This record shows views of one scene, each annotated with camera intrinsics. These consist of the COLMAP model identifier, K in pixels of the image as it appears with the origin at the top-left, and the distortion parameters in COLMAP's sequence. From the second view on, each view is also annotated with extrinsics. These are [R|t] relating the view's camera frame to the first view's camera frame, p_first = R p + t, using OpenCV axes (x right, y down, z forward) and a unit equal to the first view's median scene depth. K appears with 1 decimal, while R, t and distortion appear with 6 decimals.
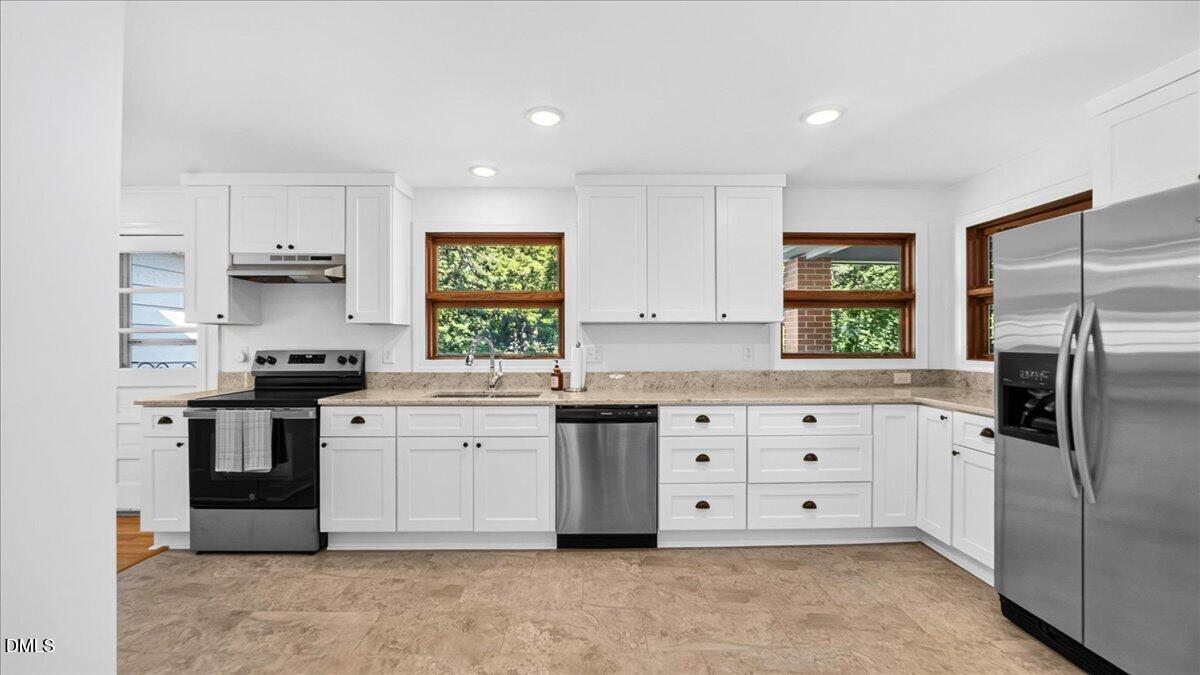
lens RADIAL K [[485.5, 0, 599.7], [0, 485.5, 339.4], [0, 0, 1]] dist [-0.016984, 0.003016]
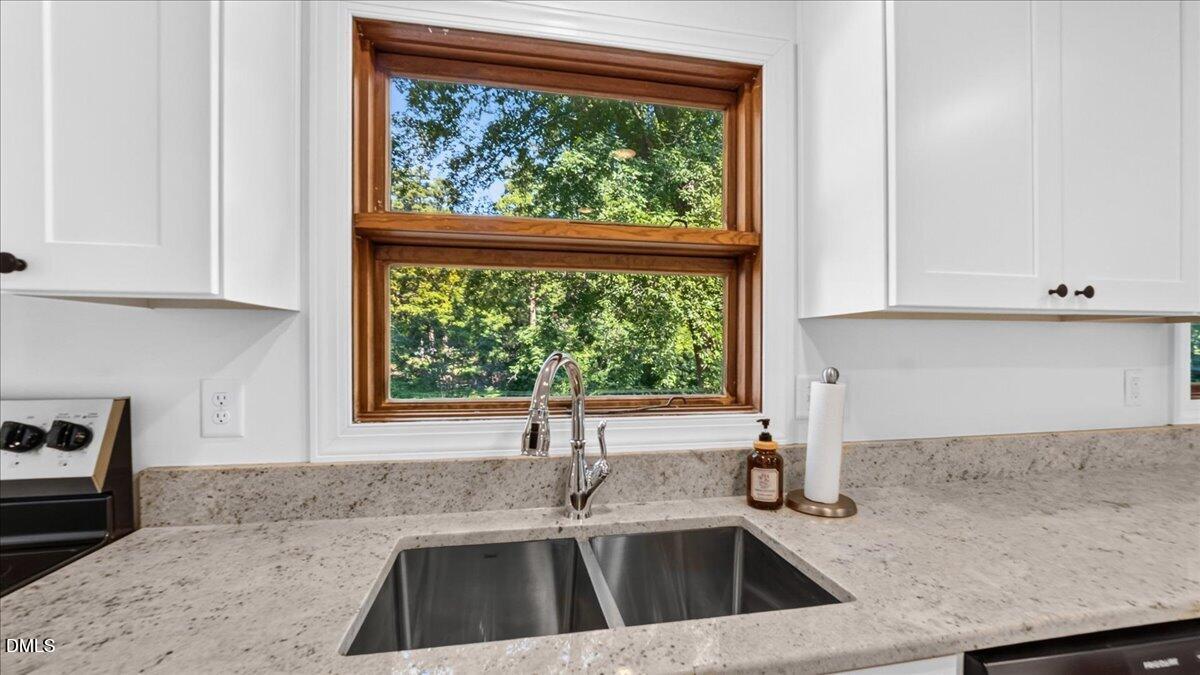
lens RADIAL K [[485.5, 0, 596.5], [0, 485.5, 349.6], [0, 0, 1]] dist [-0.016984, 0.003016]
pose [[0.983690, 0.002478, 0.179853, -0.287362], [-0.004469, 0.999933, 0.010666, -0.010220], [-0.179815, -0.011296, 0.983636, 0.731104]]
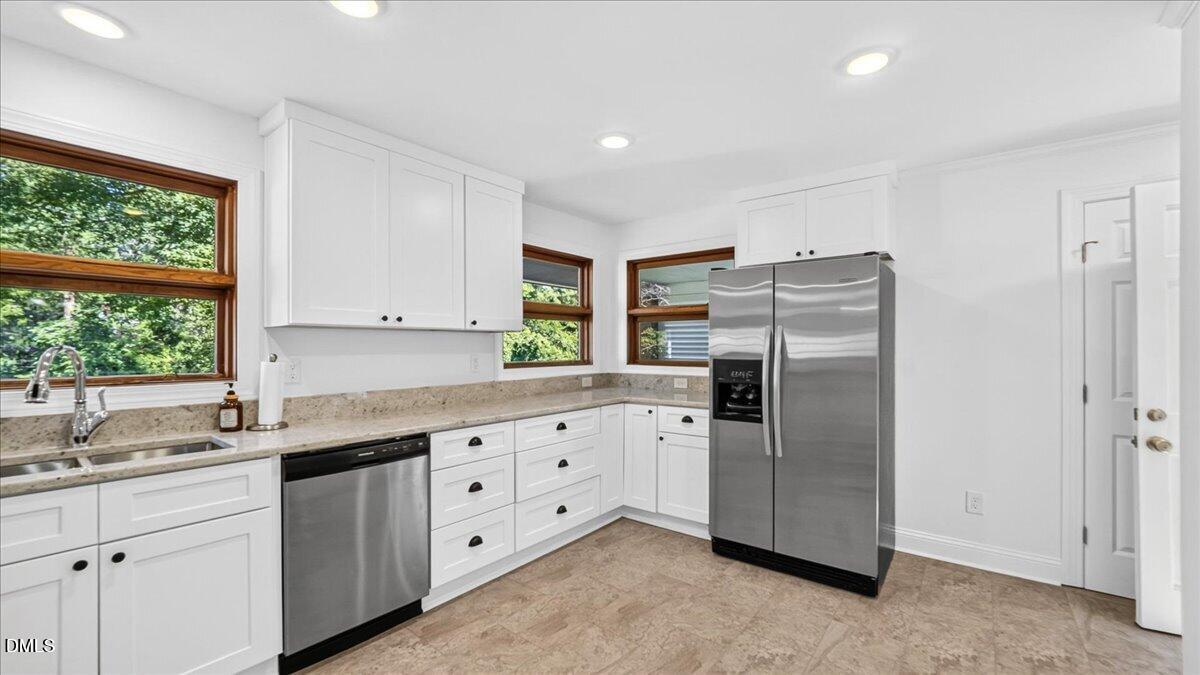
lens RADIAL K [[485.5, 0, 606.2], [0, 485.5, 346.6], [0, 0, 1]] dist [-0.016984, 0.003016]
pose [[0.626786, 0.002201, 0.779189, -0.286787], [-0.001999, 0.999997, -0.001216, -0.004219], [-0.779189, -0.000795, 0.626788, 0.252105]]
